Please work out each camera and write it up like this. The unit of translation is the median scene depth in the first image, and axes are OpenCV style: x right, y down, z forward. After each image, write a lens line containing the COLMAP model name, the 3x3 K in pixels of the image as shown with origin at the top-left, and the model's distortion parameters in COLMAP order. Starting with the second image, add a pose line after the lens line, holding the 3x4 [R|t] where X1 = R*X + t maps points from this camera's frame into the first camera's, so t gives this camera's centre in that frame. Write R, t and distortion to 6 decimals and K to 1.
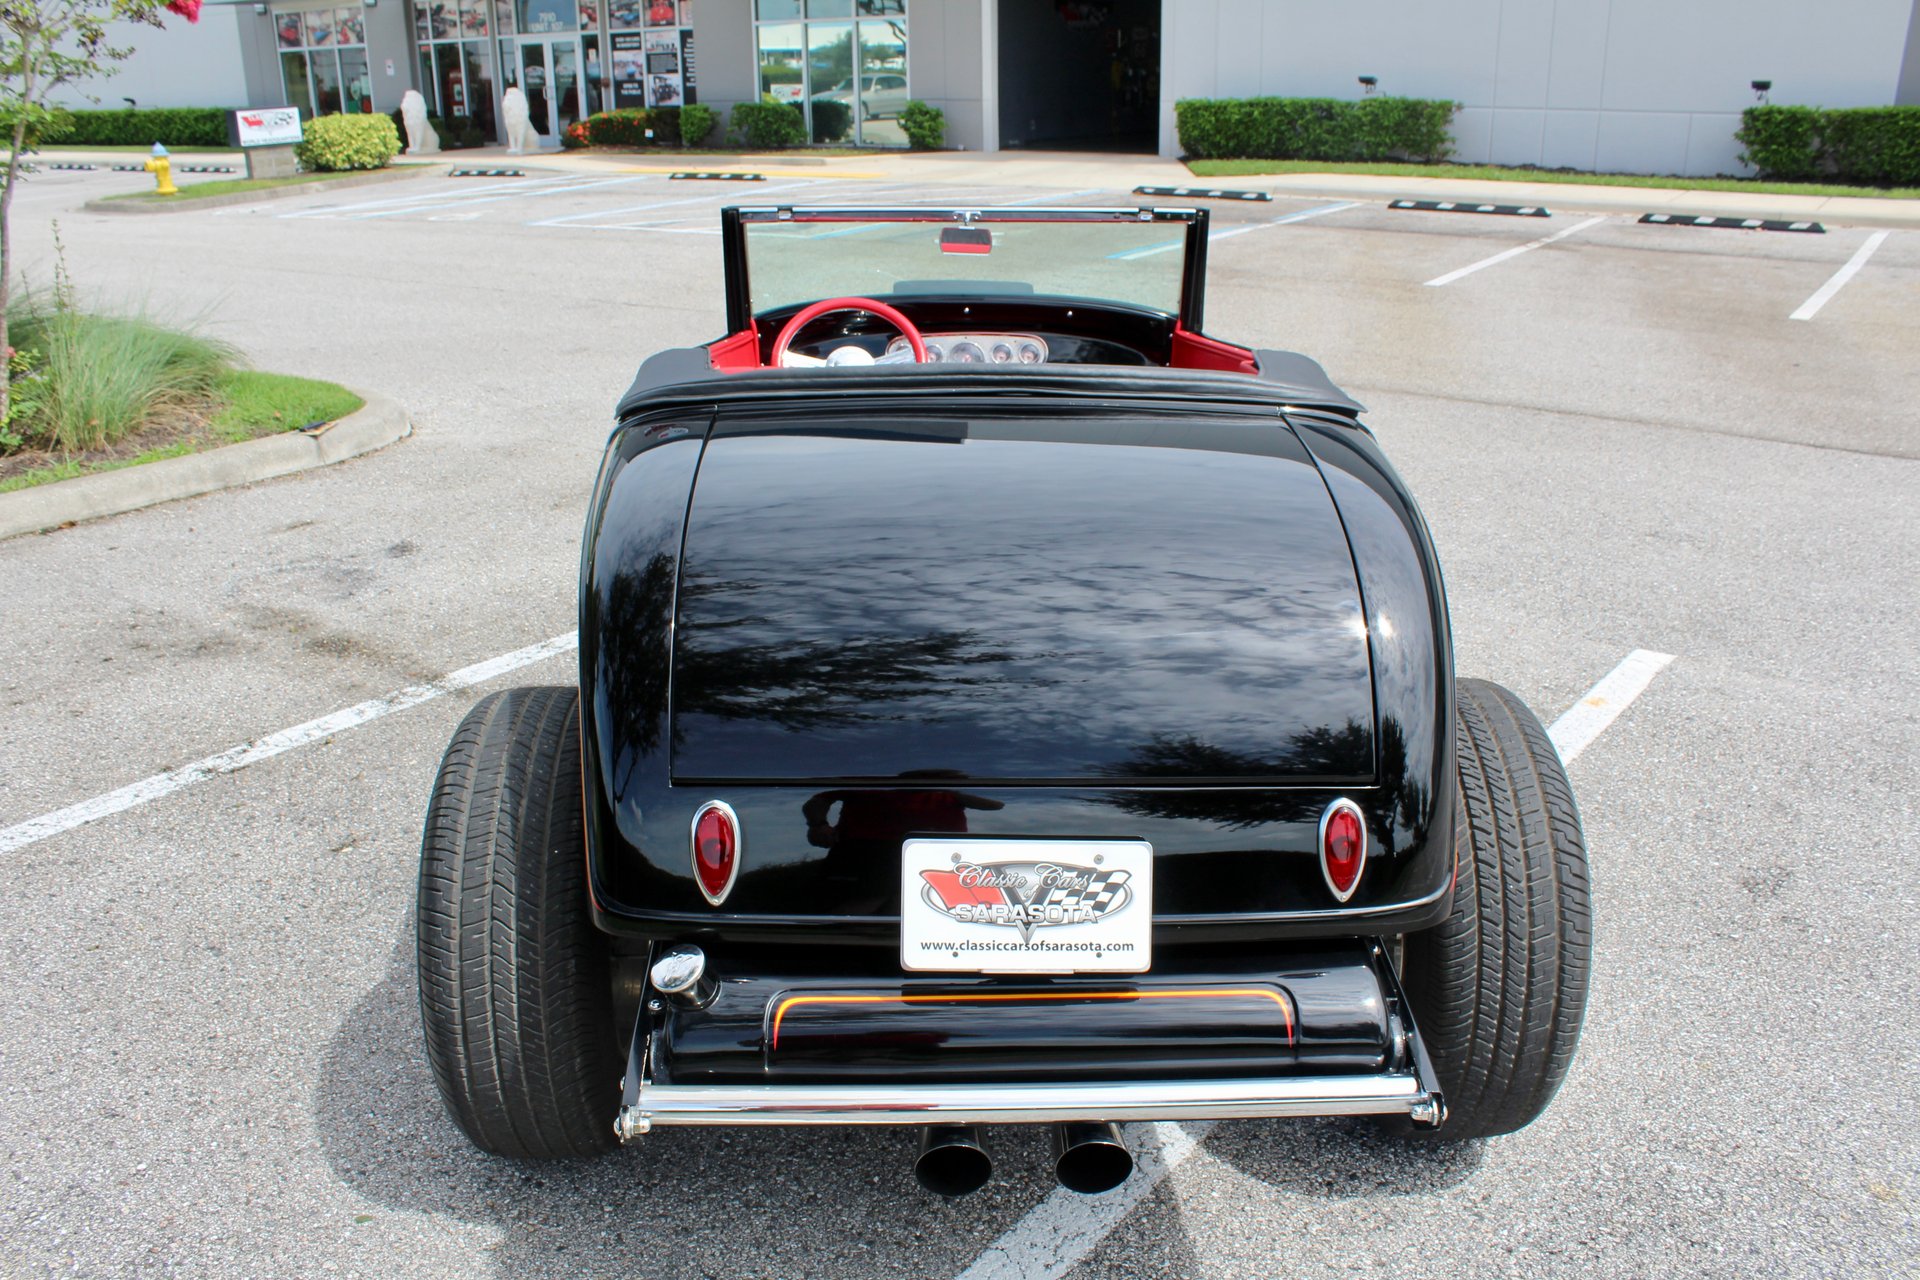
lens RADIAL K [[1590.6, 0, 957.9], [0, 1590.6, 640.5], [0, 0, 1]] dist [-0.168680, 0.150266]
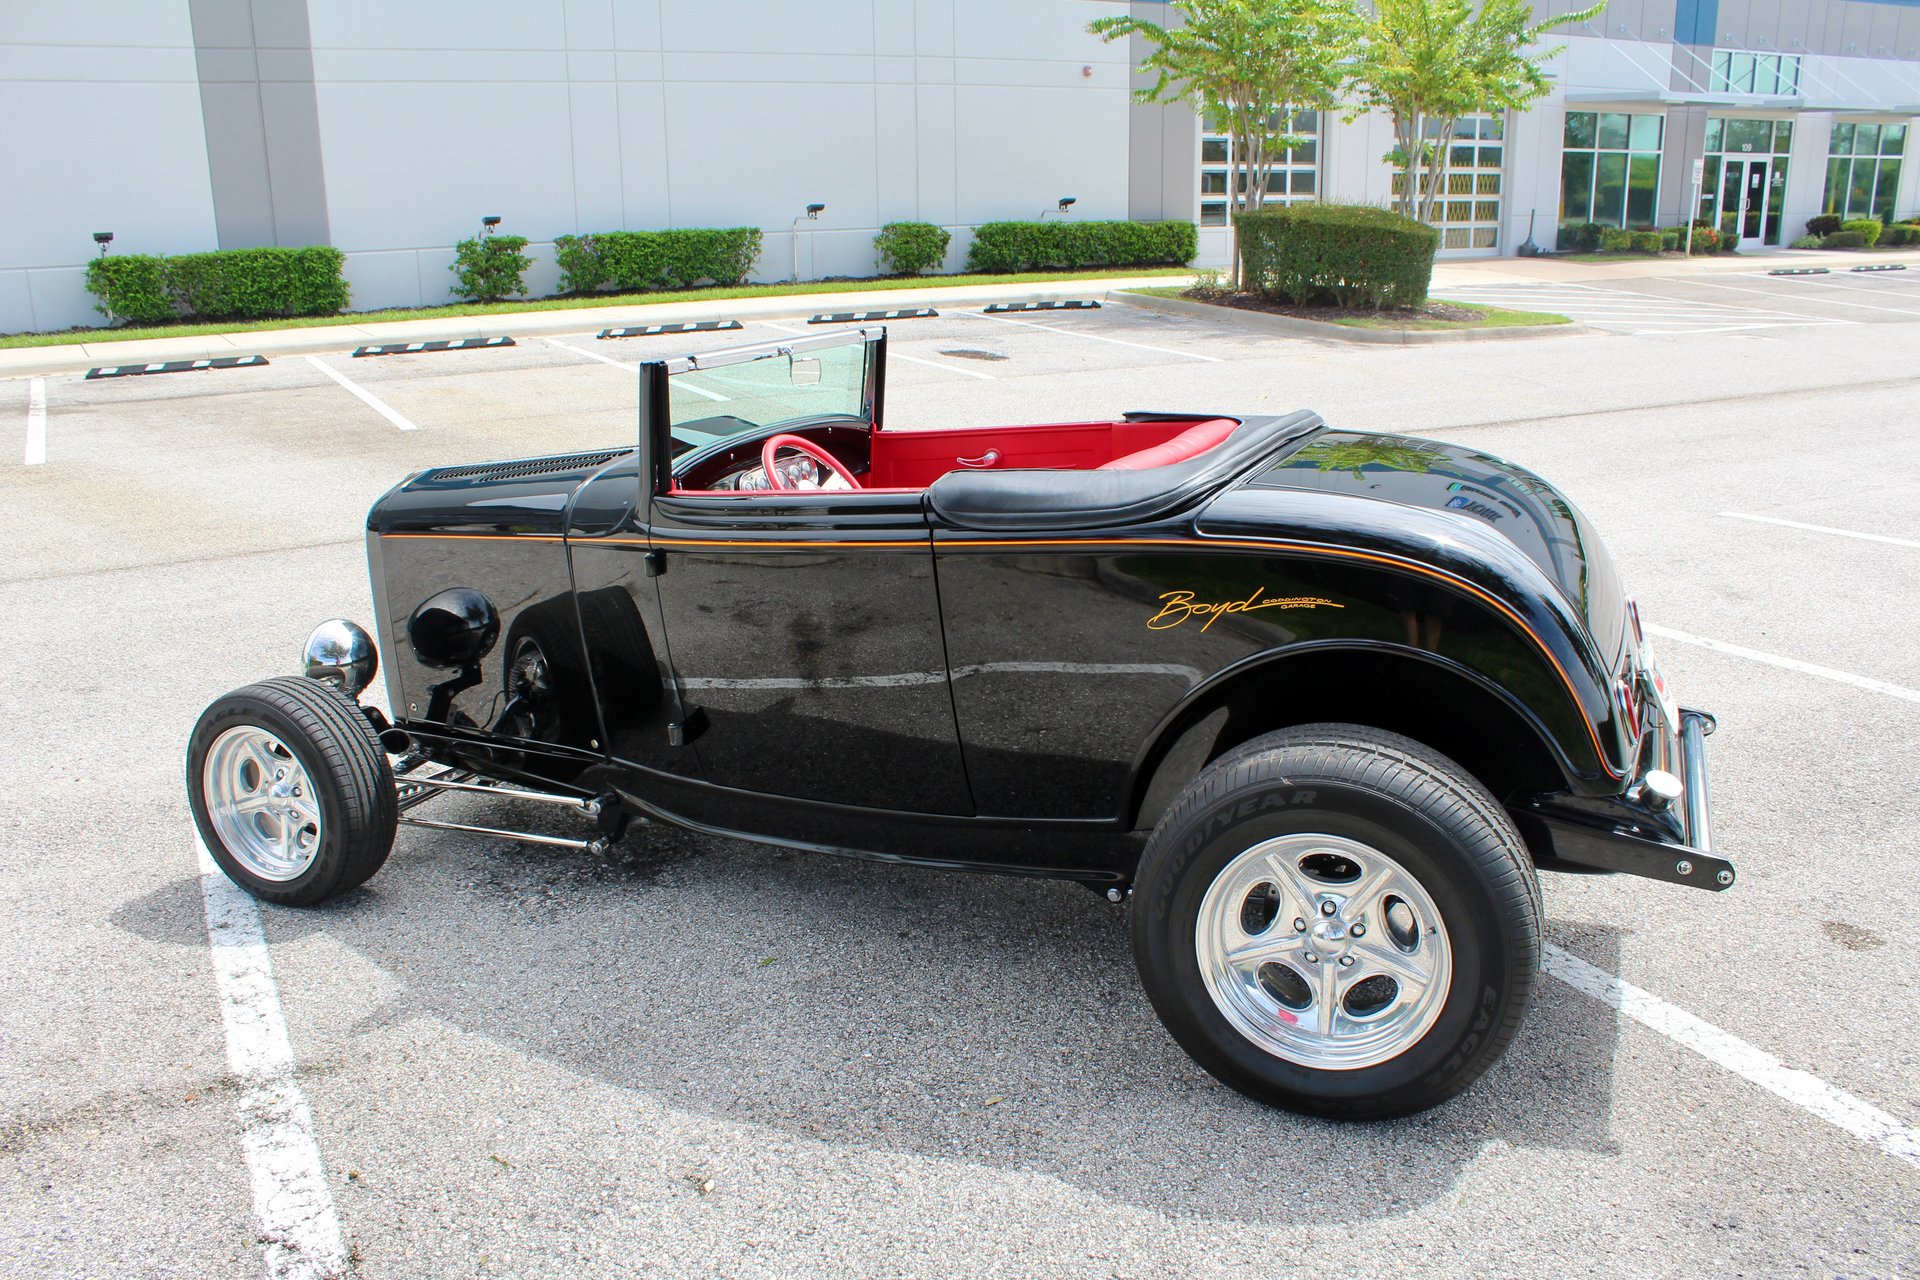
lens RADIAL K [[1595.8, 0, 964.8], [0, 1595.8, 646.3], [0, 0, 1]] dist [-0.170941, 0.153636]
pose [[0.429040, -0.245745, 0.869215, -0.152310], [0.322454, 0.940547, 0.106750, -0.025947], [-0.843770, 0.234482, 0.482774, 0.071109]]
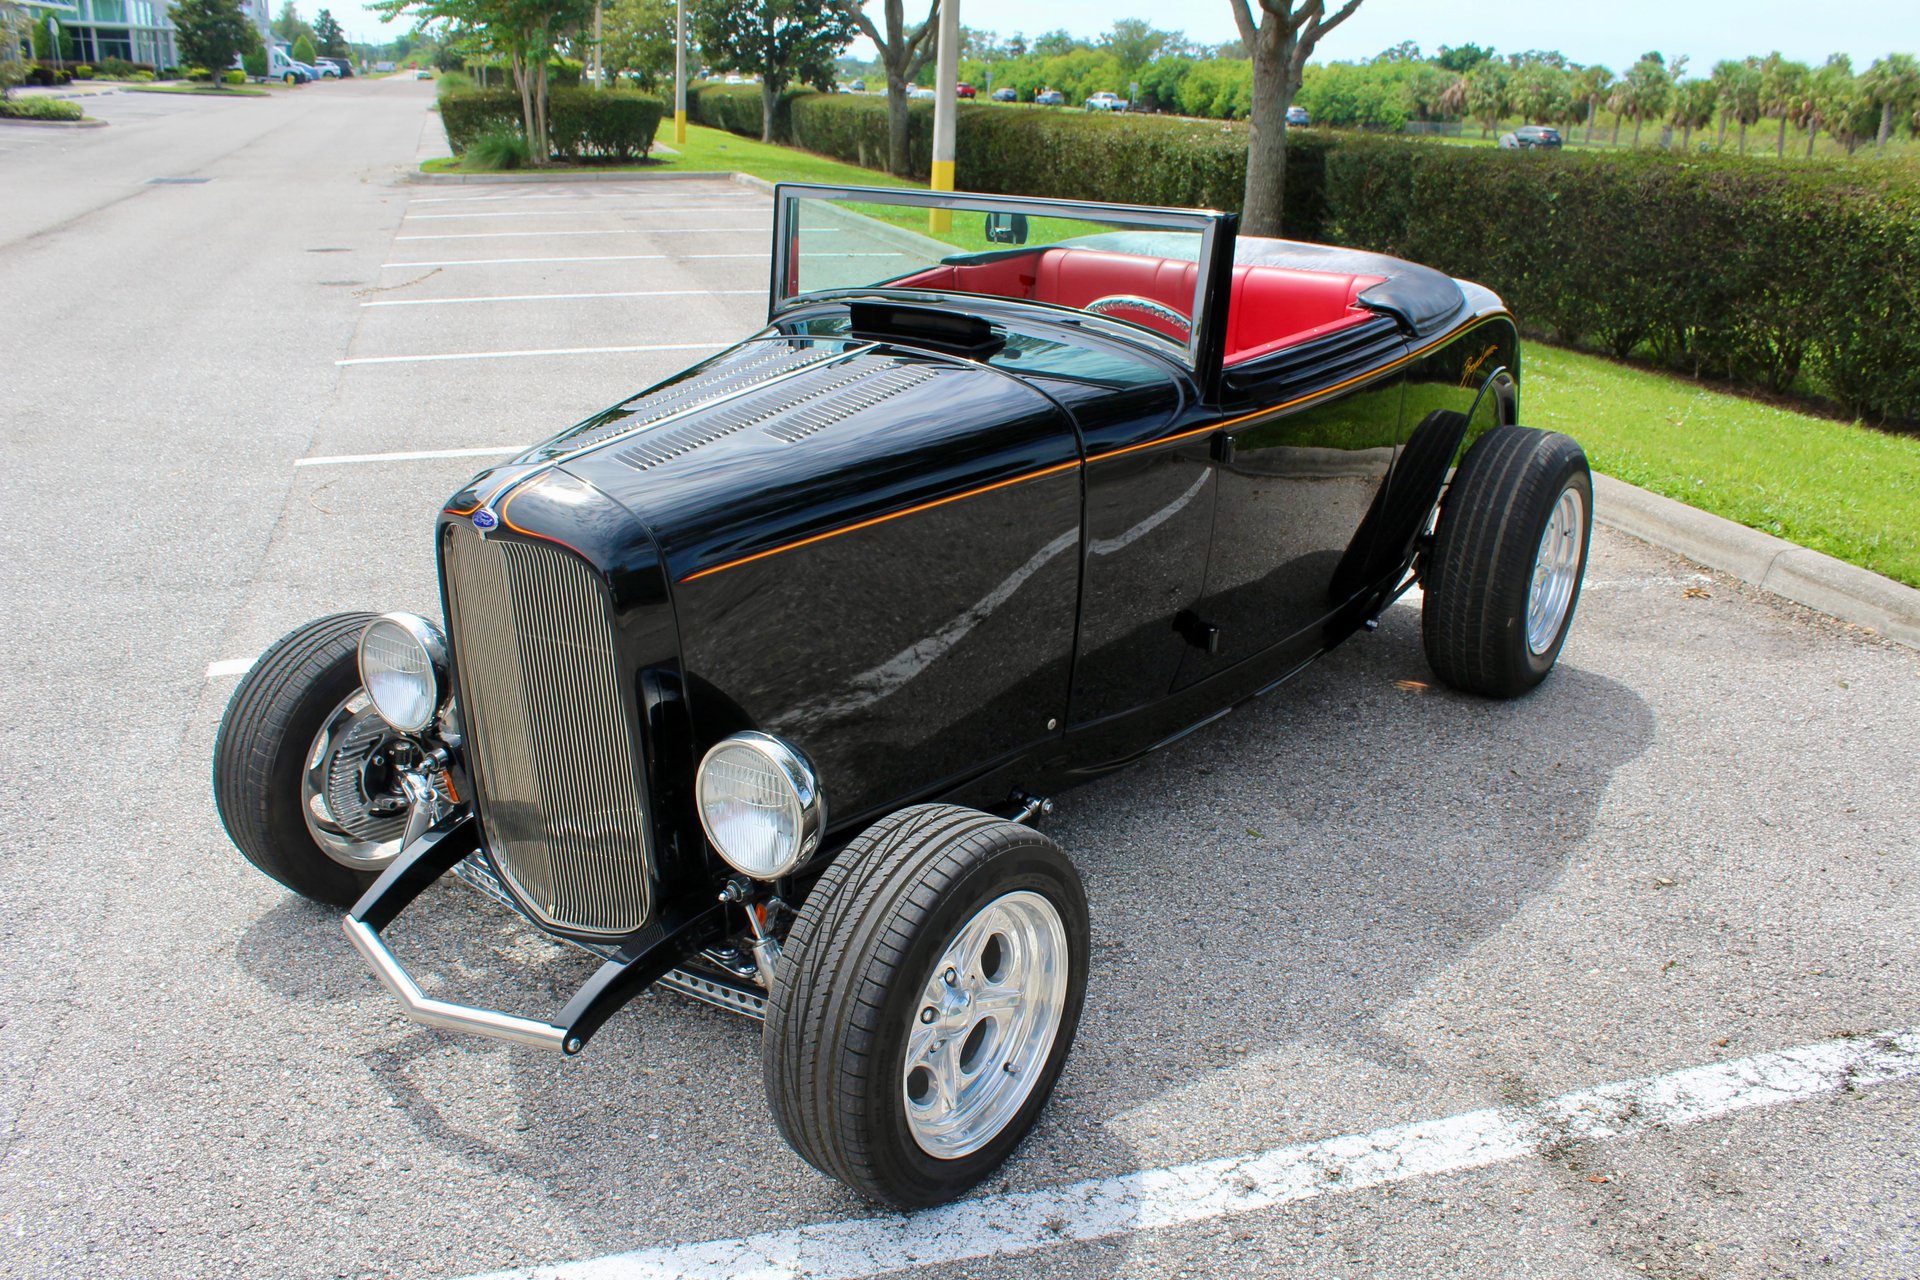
lens RADIAL K [[1595.8, 0, 964.8], [0, 1595.8, 646.3], [0, 0, 1]] dist [-0.170941, 0.153636]
pose [[-0.783120, -0.228242, 0.578471, -0.091339], [0.187951, 0.799839, 0.570028, -0.095621], [-0.592788, 0.555125, -0.583471, 0.275092]]
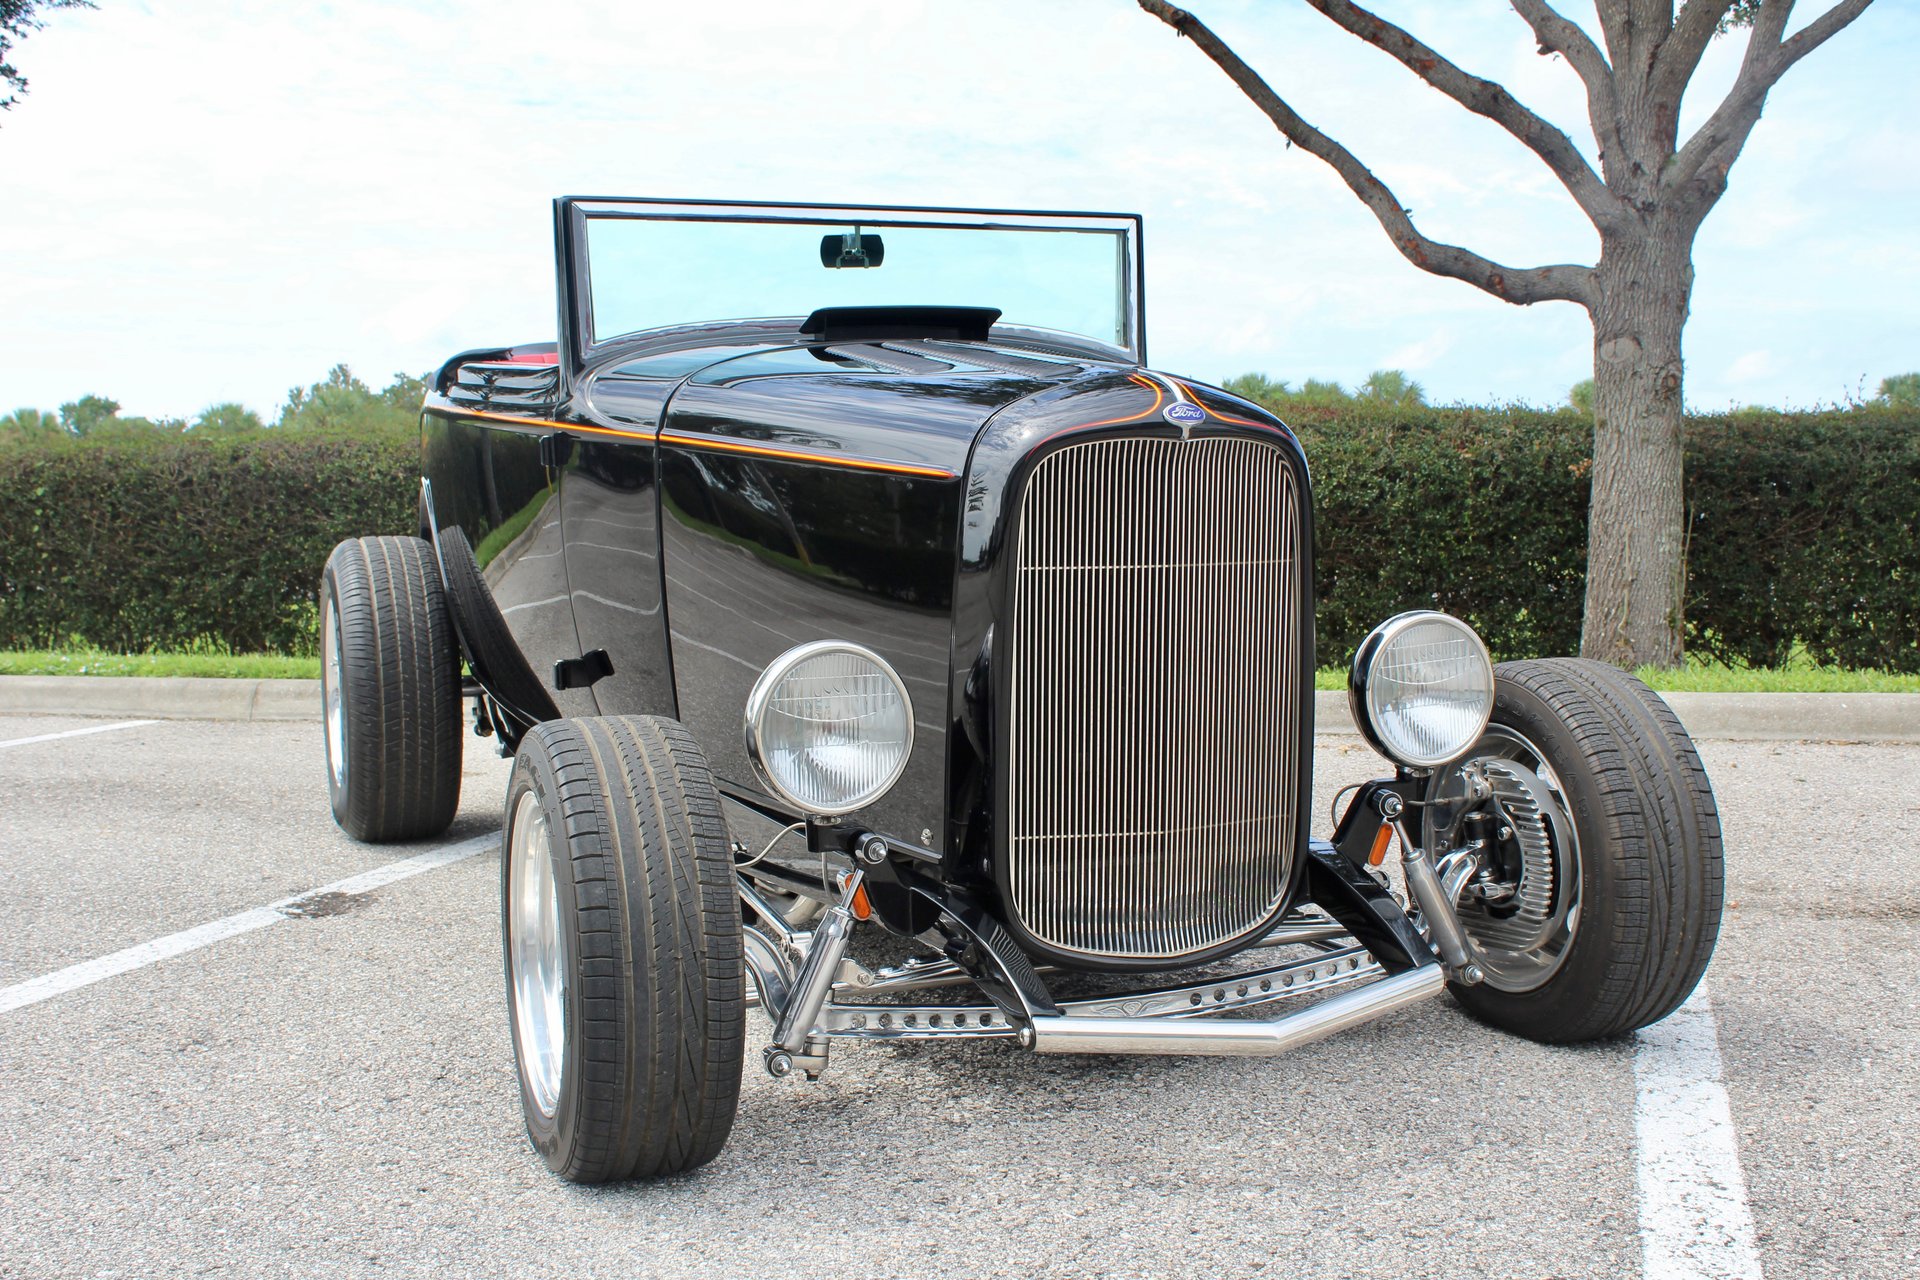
lens RADIAL K [[2088.0, 0, 960.0], [0, 2088.0, 640.0], [0, 0, 1]] dist [-0.129723, 0.173236]
pose [[-0.942945, 0.036844, -0.330904, 0.051823], [-0.100889, 0.915514, 0.389429, -0.080977], [0.317295, 0.400595, -0.859562, 0.331775]]
